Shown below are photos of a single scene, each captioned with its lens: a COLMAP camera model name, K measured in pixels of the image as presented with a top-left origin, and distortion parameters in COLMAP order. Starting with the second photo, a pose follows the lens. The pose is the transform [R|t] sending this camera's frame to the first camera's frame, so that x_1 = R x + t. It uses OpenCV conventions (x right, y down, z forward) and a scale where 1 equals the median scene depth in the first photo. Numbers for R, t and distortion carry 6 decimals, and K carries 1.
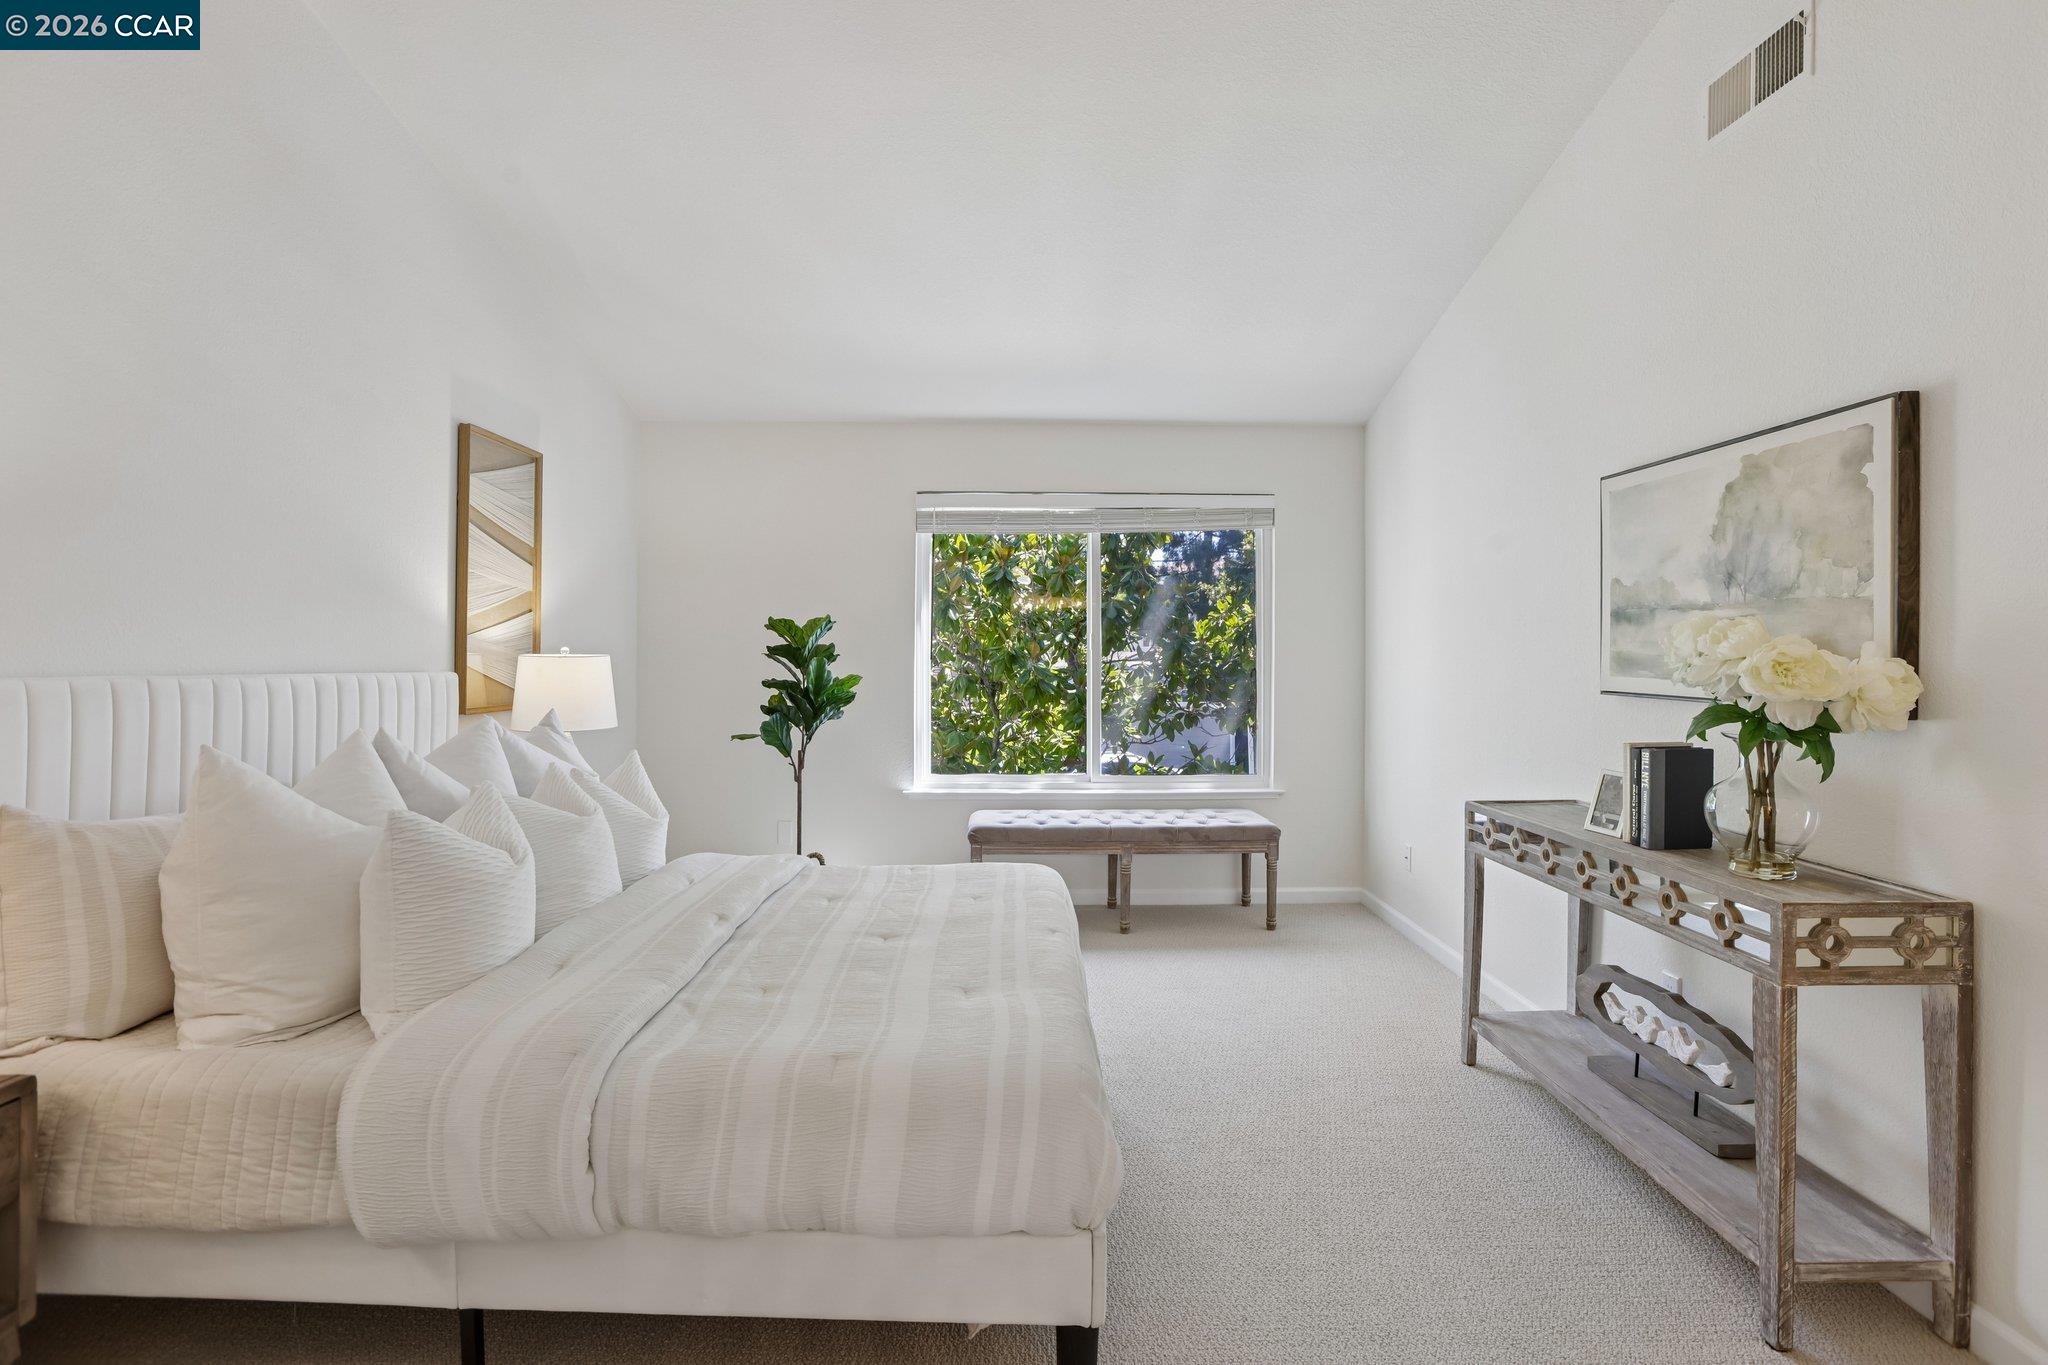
lens RADIAL K [[949.9, 0, 1024.3], [0, 949.9, 659.3], [0, 0, 1]] dist [-0.059275, 0.028455]
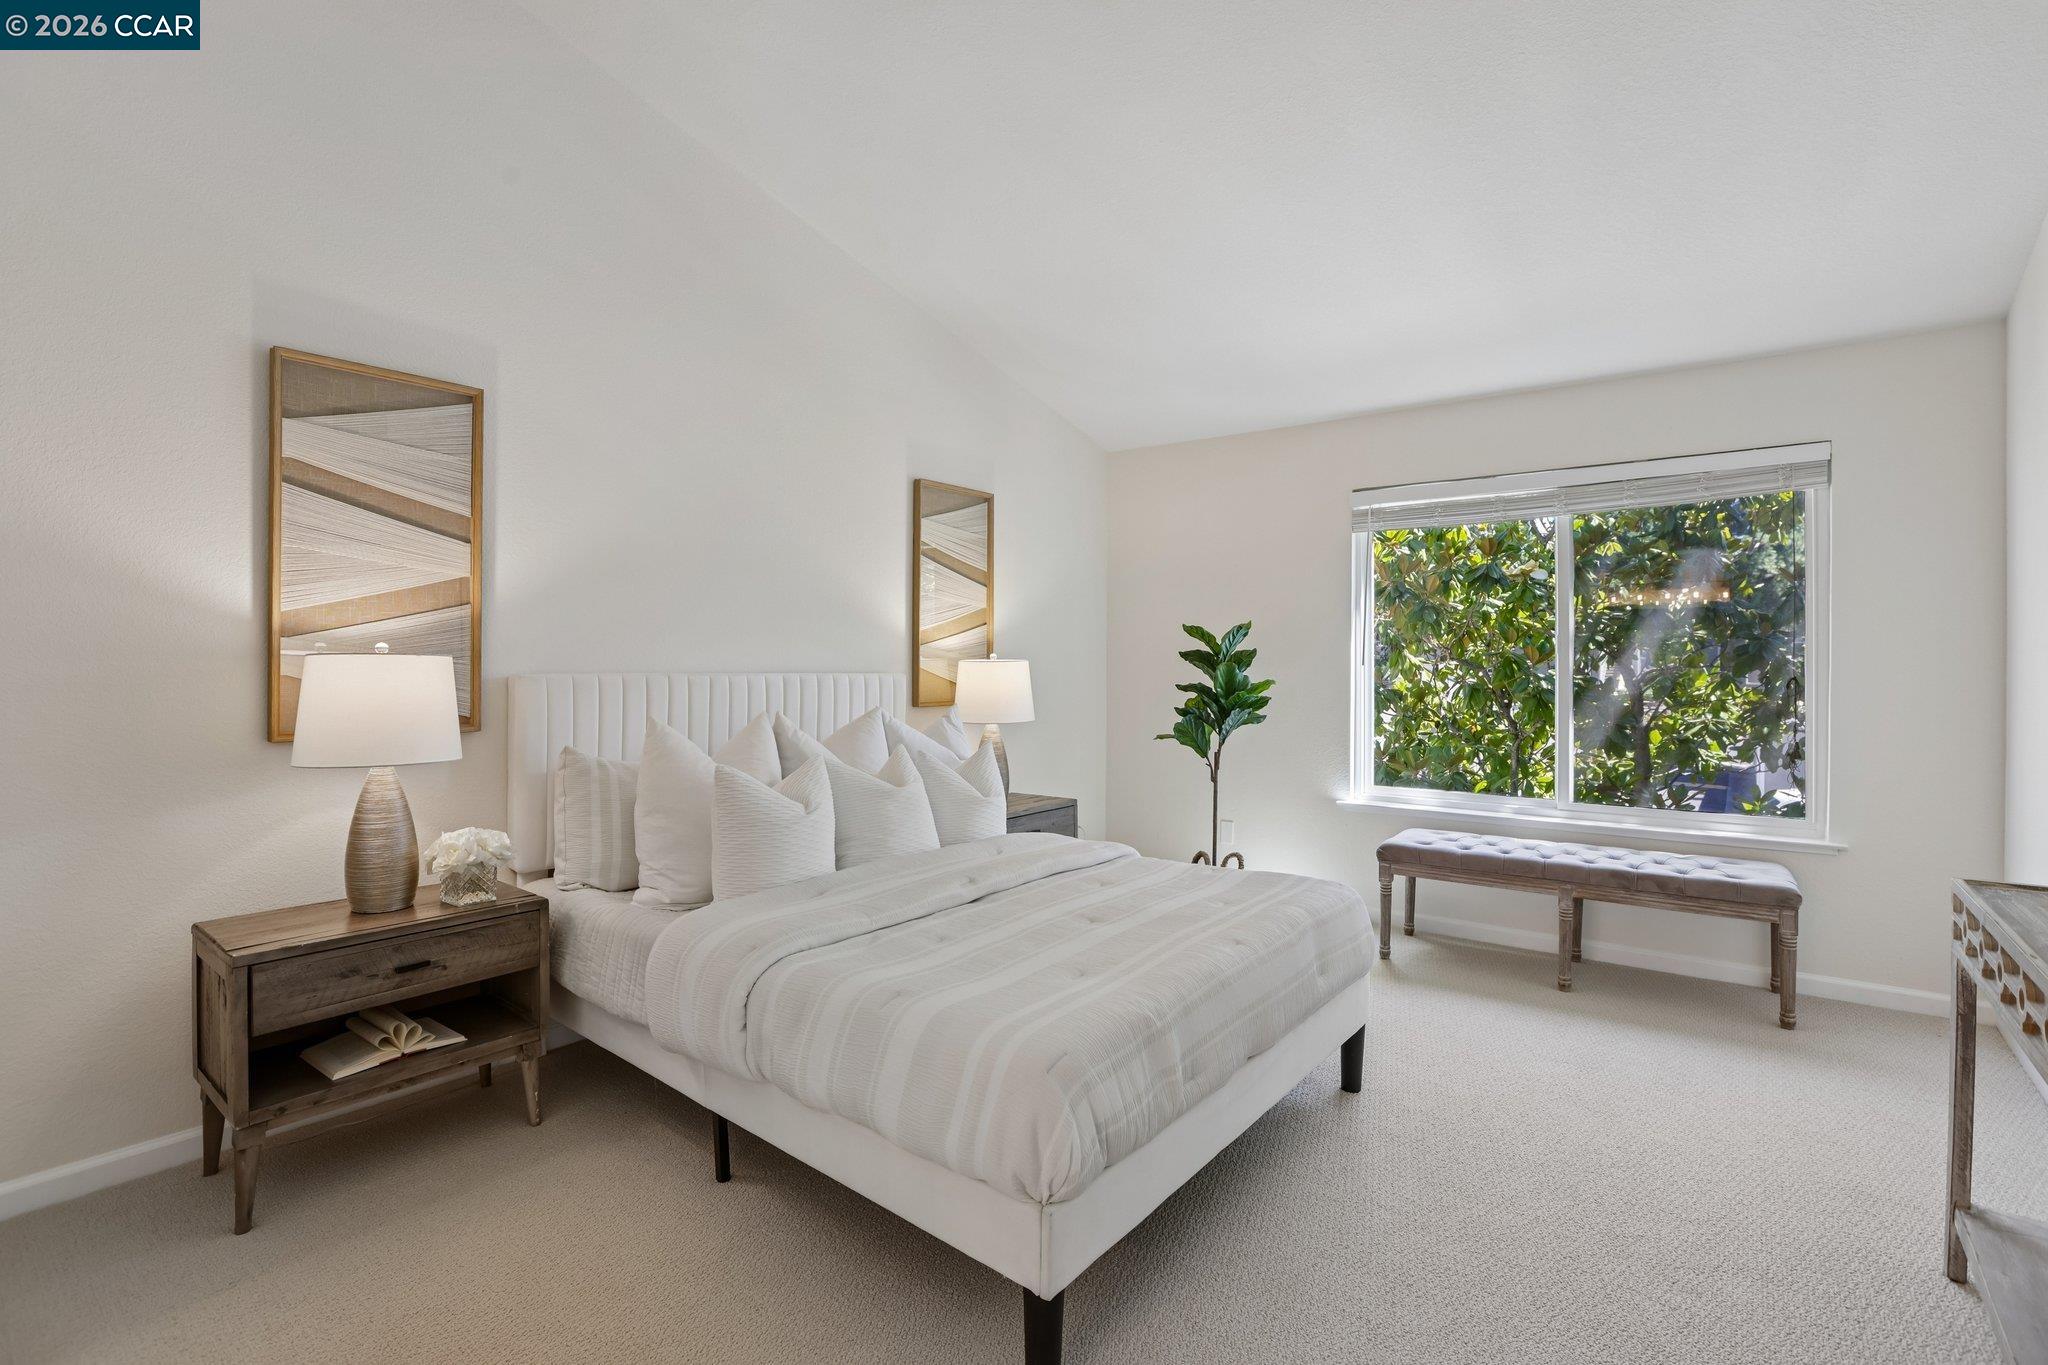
lens RADIAL K [[949.9, 0, 1024.3], [0, 949.9, 659.3], [0, 0, 1]] dist [-0.059275, 0.028455]
pose [[0.785263, -0.001624, -0.619160, 0.370945], [-0.002618, 0.999979, -0.005943, 0.002077], [0.619157, 0.006288, 0.785242, 0.080992]]
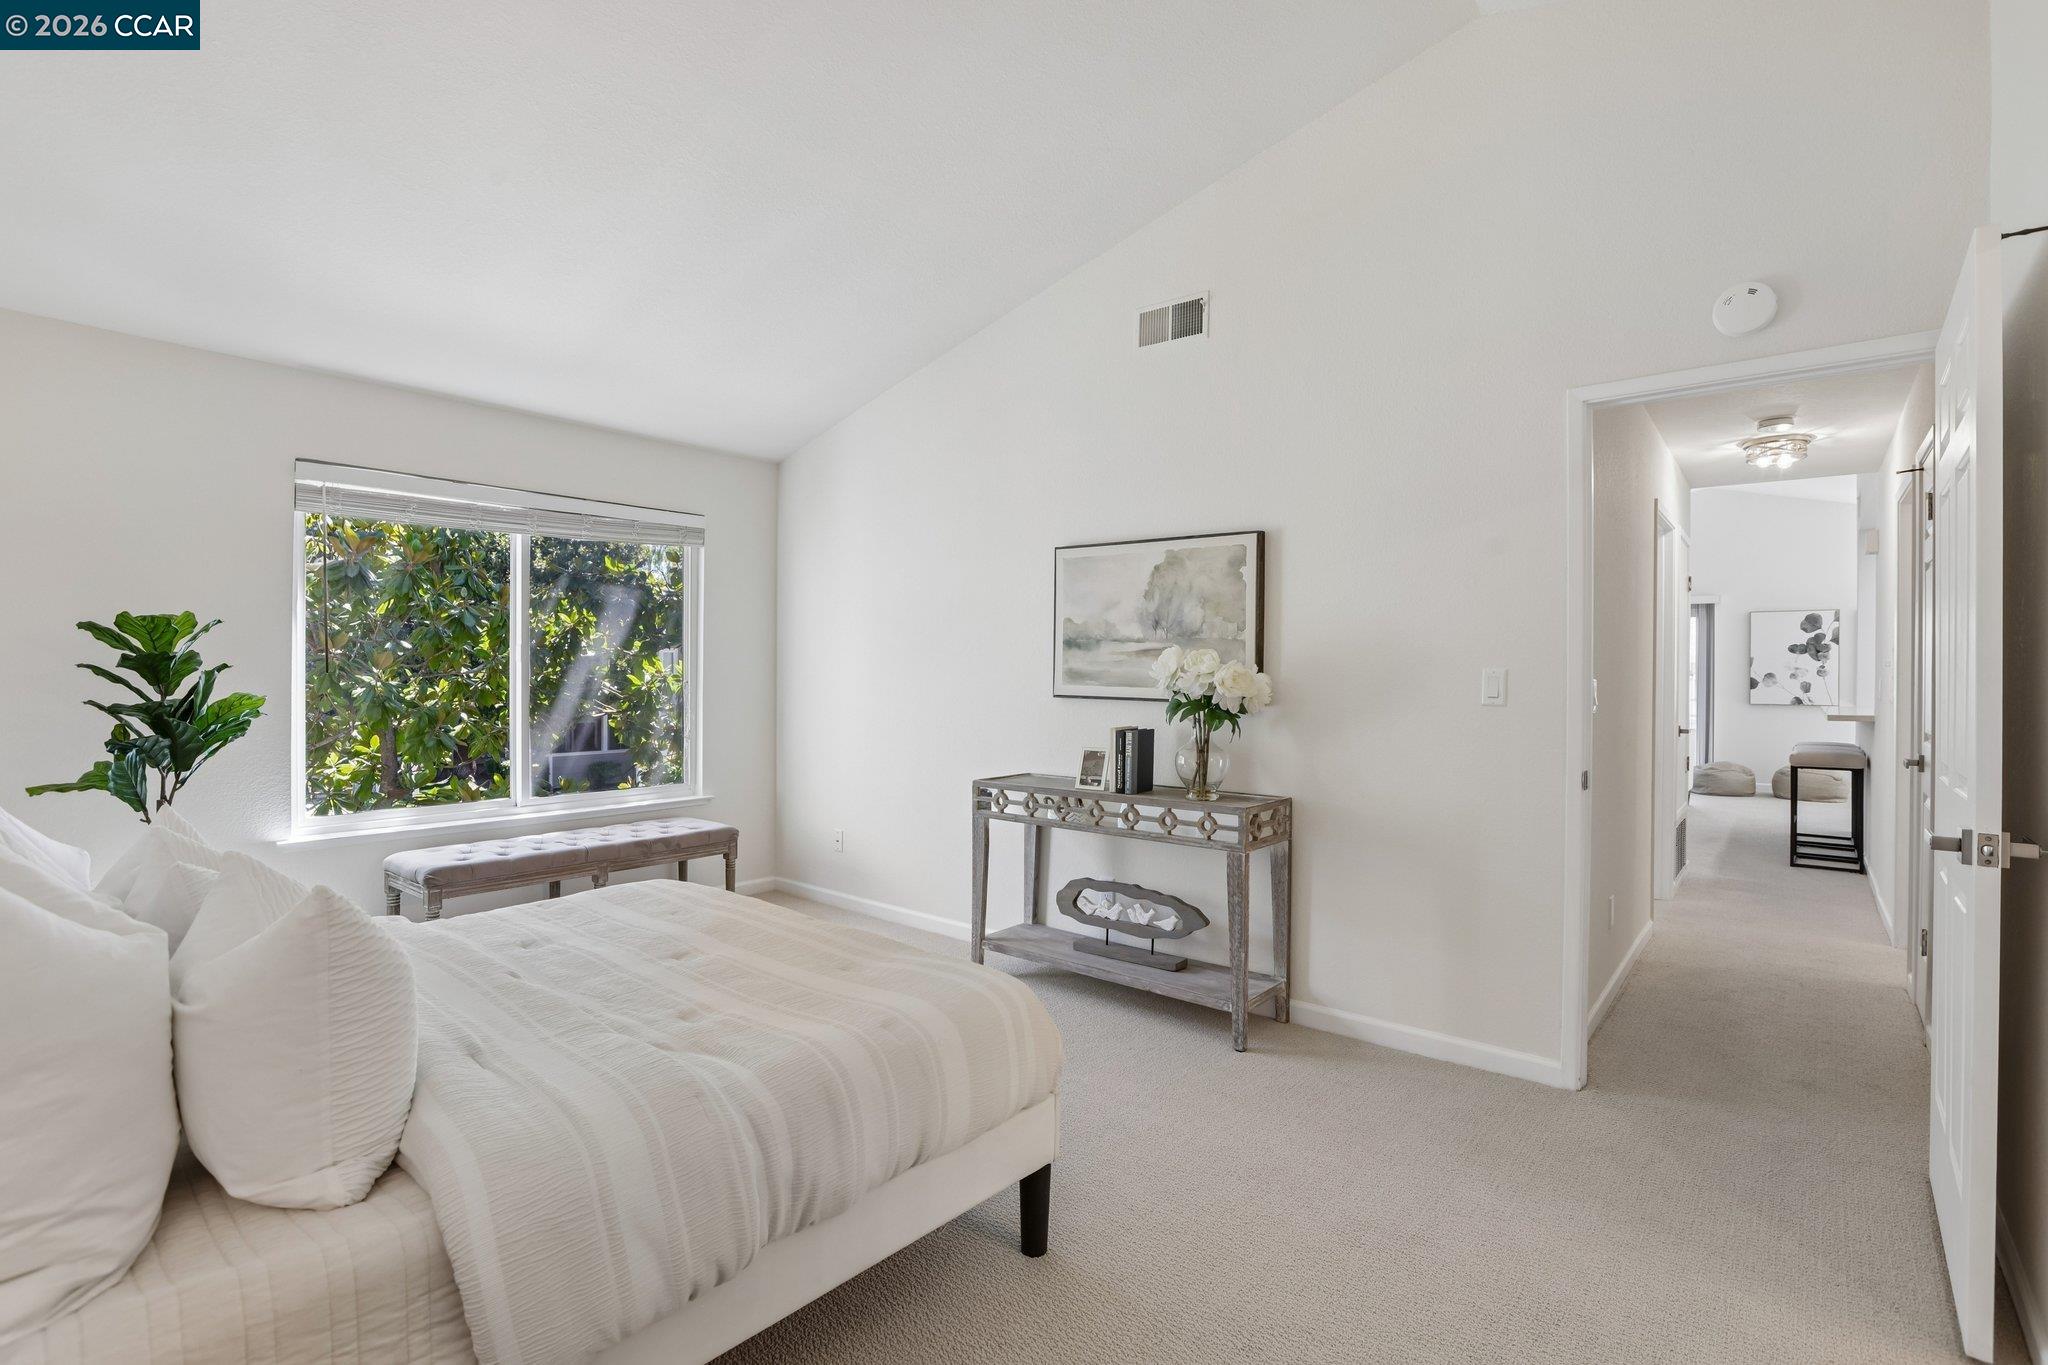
lens RADIAL K [[958.9, 0, 1024.0], [0, 958.9, 682.5], [0, 0, 1]] dist [-0.058120, 0.029557]
pose [[0.648186, -0.008906, 0.761430, -0.536796], [-0.001467, 0.999915, 0.012945, -0.004592], [-0.761480, -0.009508, 0.648118, 0.069109]]
